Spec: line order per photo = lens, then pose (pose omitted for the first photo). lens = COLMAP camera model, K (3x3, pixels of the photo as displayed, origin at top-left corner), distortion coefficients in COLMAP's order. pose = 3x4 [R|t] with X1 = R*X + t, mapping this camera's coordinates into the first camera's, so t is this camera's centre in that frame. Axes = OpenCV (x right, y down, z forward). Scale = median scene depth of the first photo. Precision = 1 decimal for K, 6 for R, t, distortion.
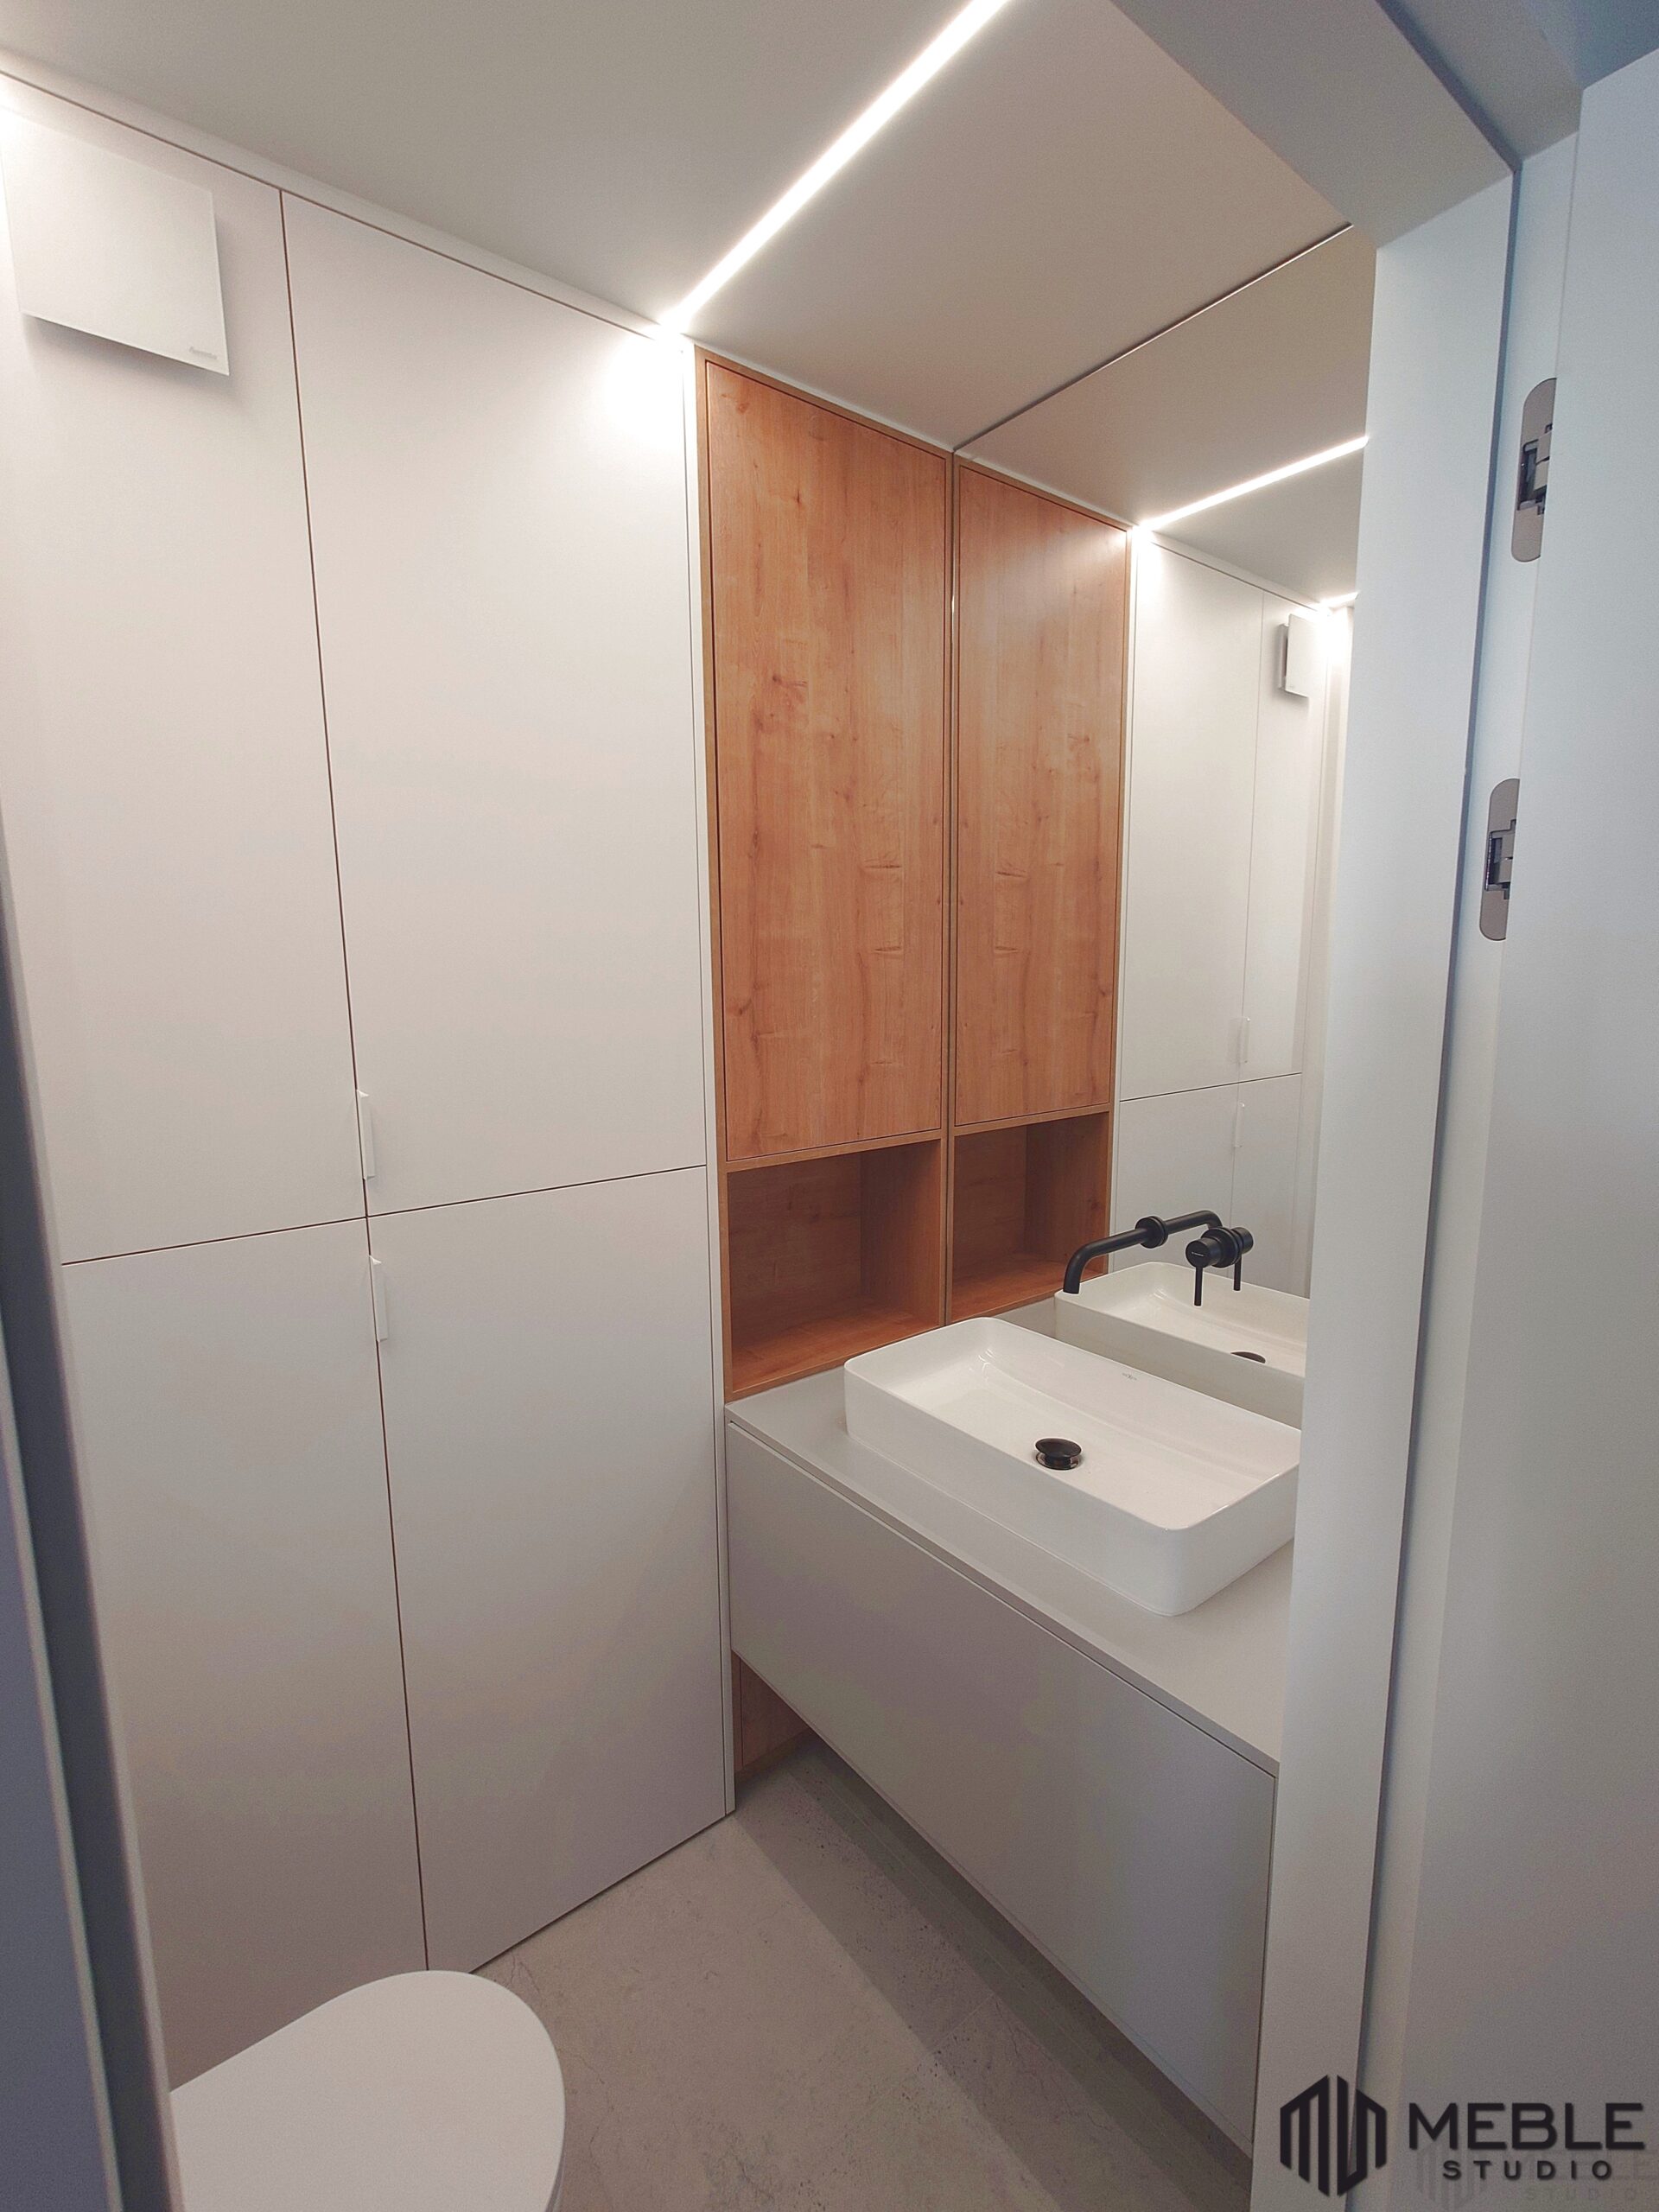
lens RADIAL K [[987.8, 0, 829.5], [0, 987.8, 1106.0], [0, 0, 1]] dist [0.000733, -0.009613]
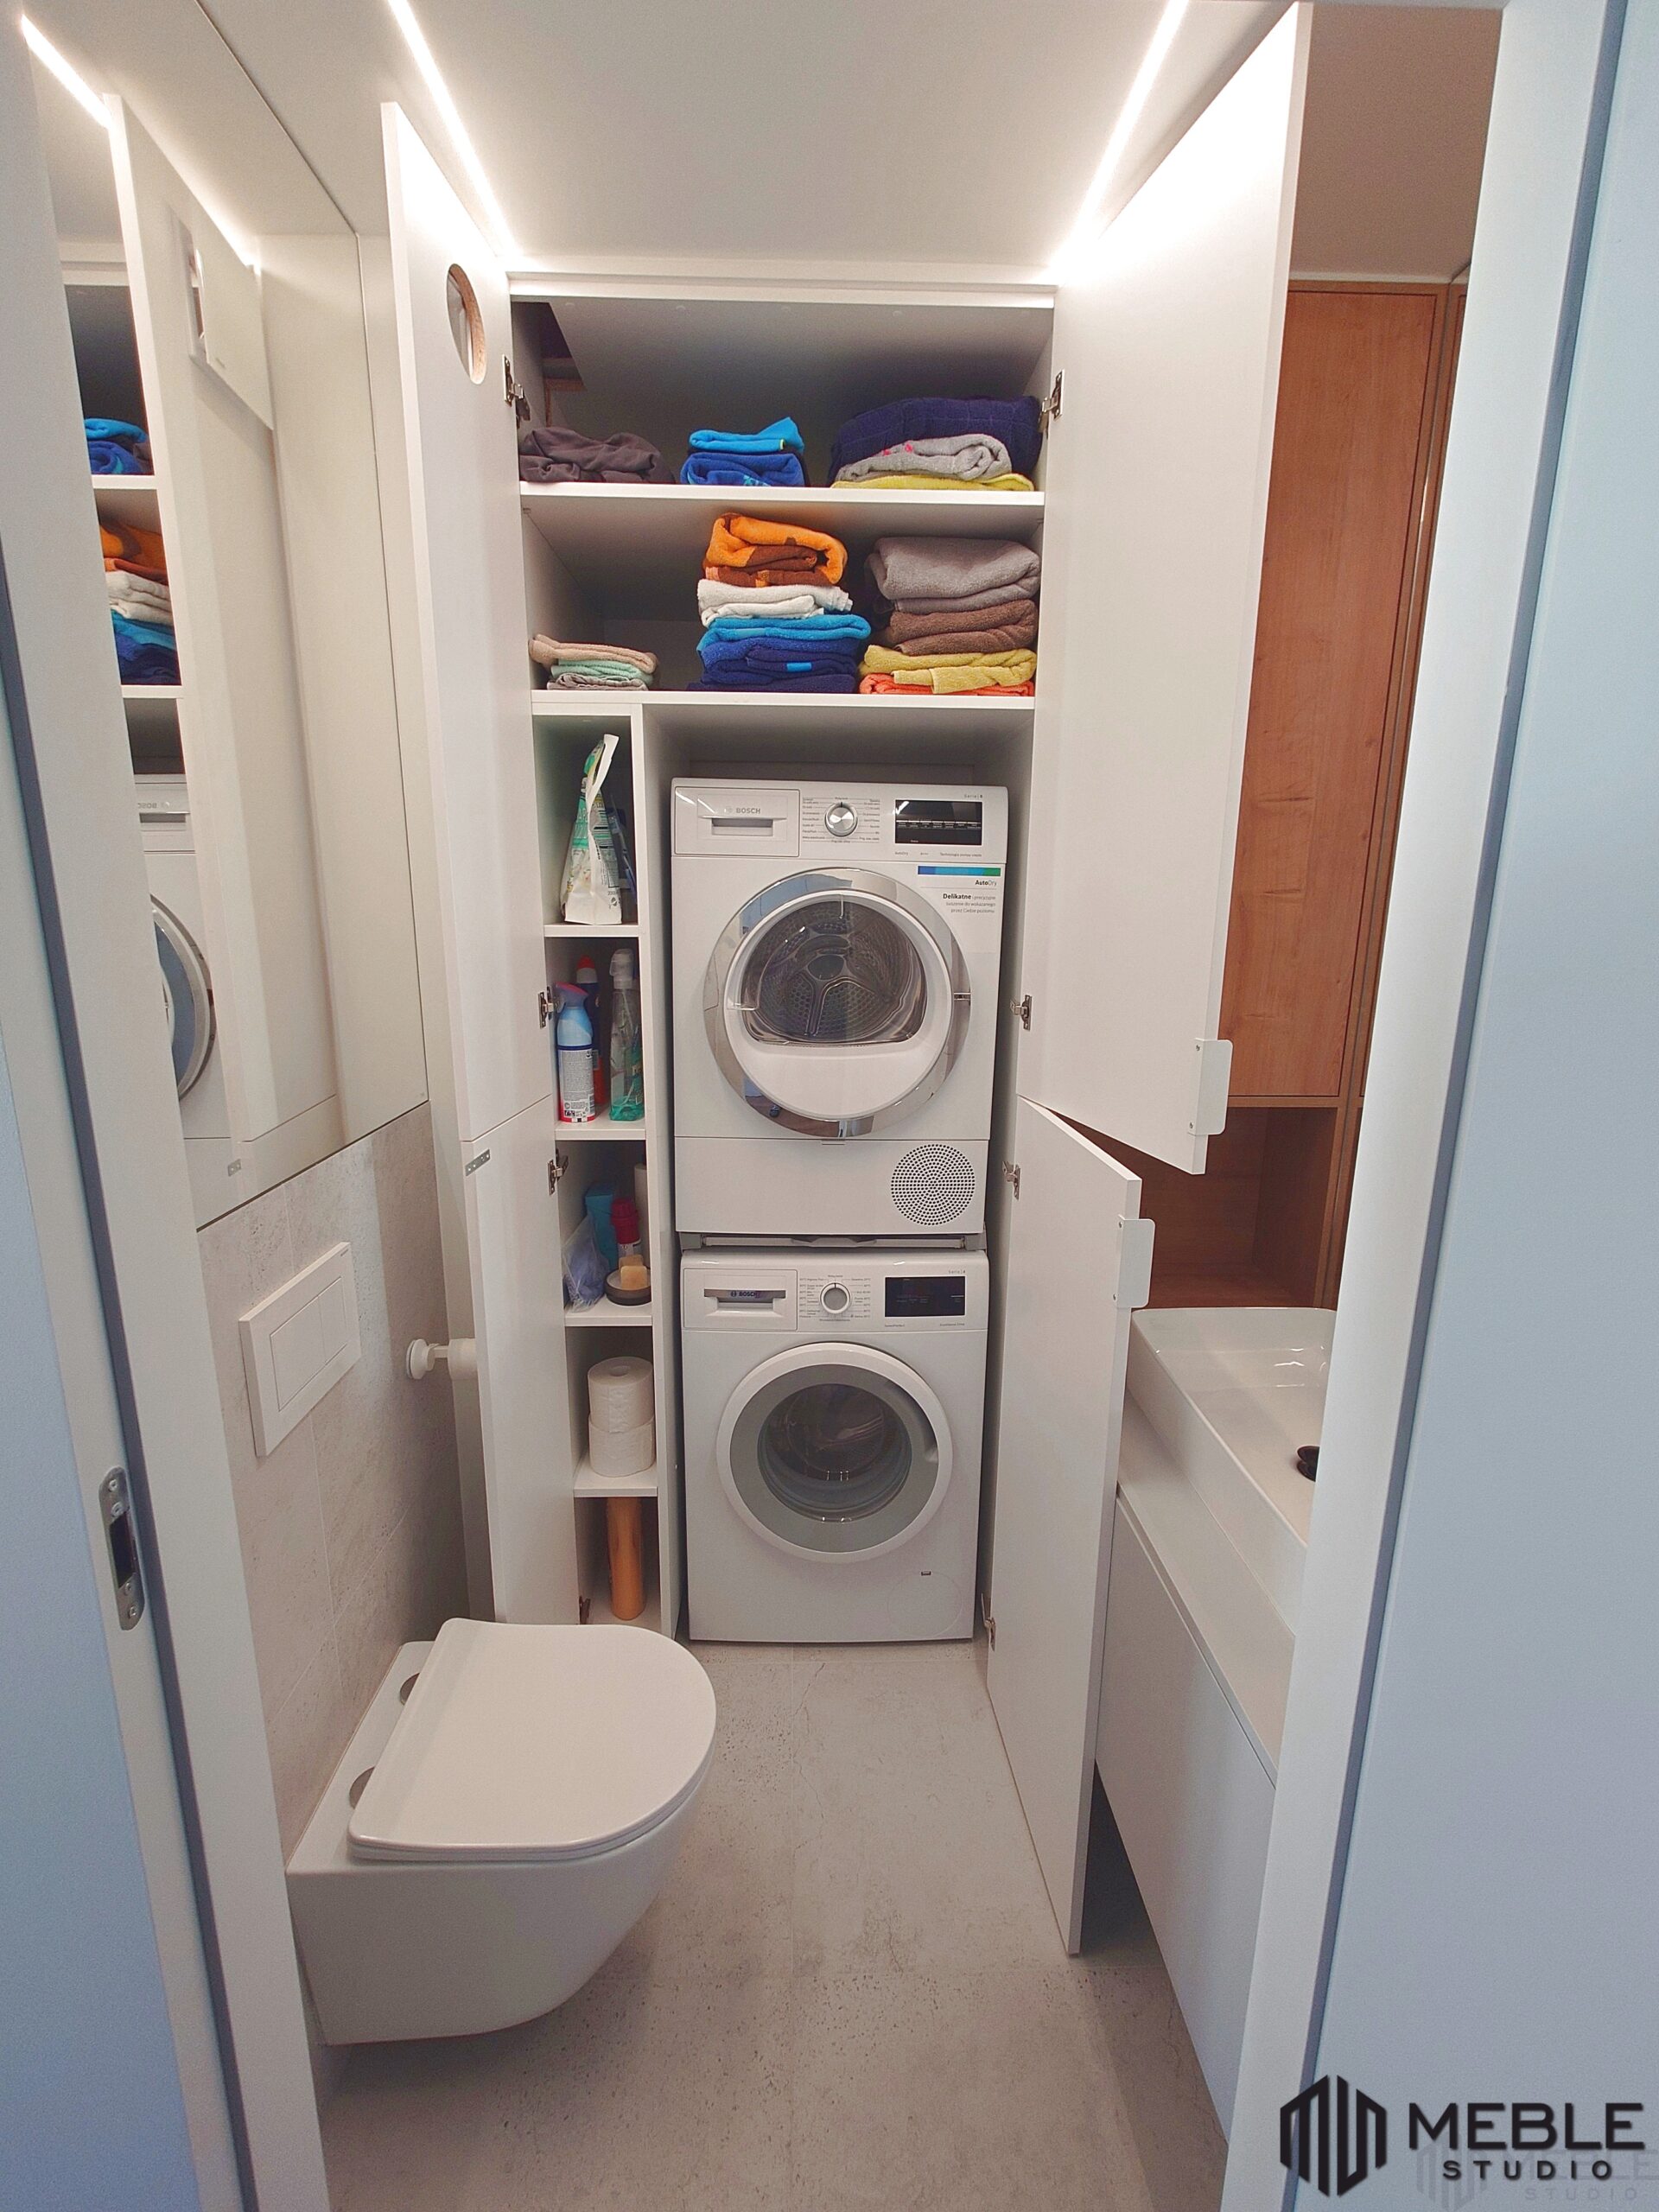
lens RADIAL K [[987.8, 0, 829.5], [0, 987.8, 1106.0], [0, 0, 1]] dist [0.000733, -0.009613]
pose [[0.804606, 0.143741, -0.576149, 0.275707], [-0.098206, 0.989110, 0.109621, -0.022589], [0.585632, -0.031620, 0.809960, 0.014633]]
